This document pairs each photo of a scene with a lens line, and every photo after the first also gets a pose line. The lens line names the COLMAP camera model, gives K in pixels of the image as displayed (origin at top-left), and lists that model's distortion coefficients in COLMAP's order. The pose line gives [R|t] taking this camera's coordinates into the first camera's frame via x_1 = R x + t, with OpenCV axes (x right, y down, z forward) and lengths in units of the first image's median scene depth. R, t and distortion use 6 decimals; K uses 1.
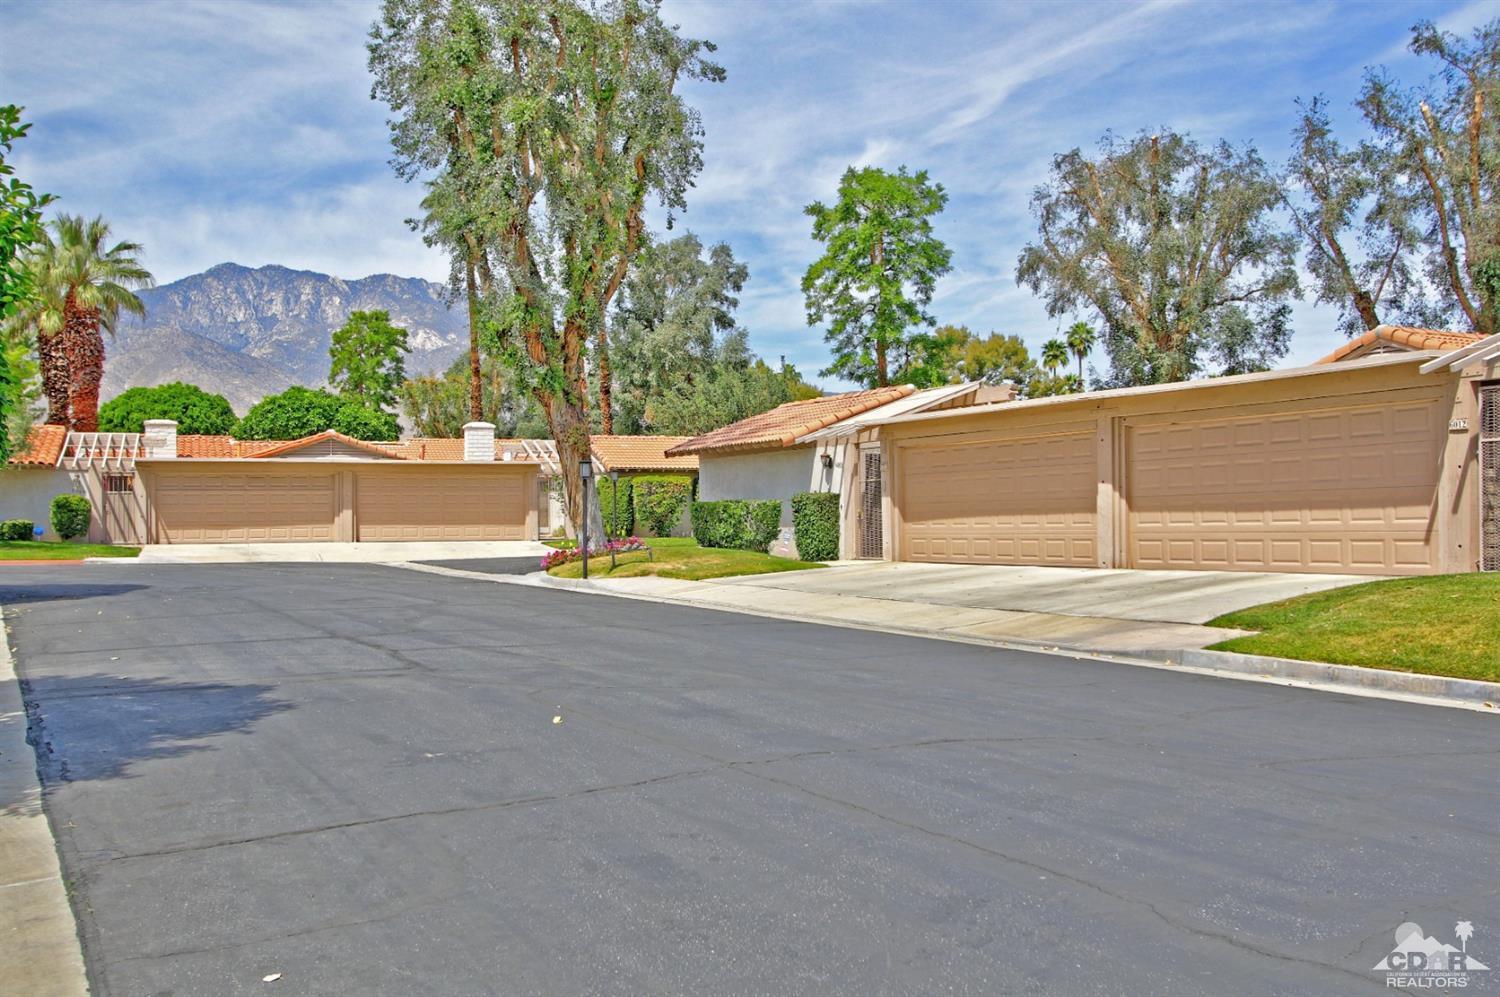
lens RADIAL K [[1454.5, 0, 749.7], [0, 1454.5, 499.0], [0, 0, 1]] dist [0.005429, 0.010677]
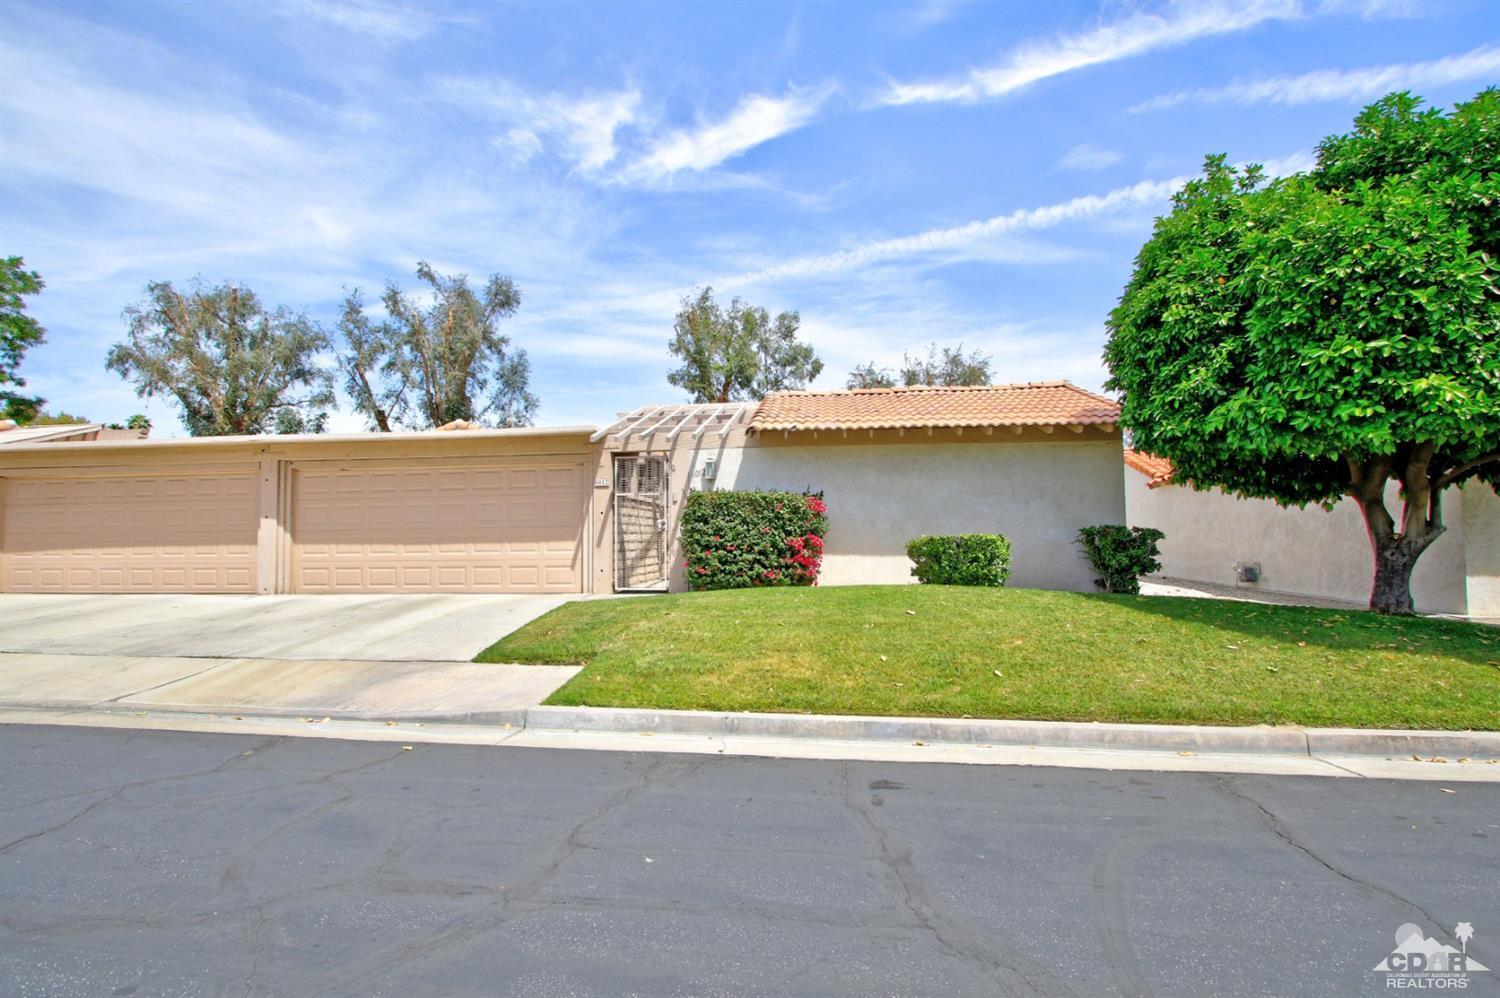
lens RADIAL K [[714.5, 0, 748.0], [0, 714.5, 507.5], [0, 0, 1]] dist [-0.011868, 0.002239]
pose [[0.584192, 0.039923, 0.810633, 0.006791], [-0.010480, 0.999077, -0.041651, -0.000171], [-0.811548, 0.015836, 0.584072, 0.177493]]
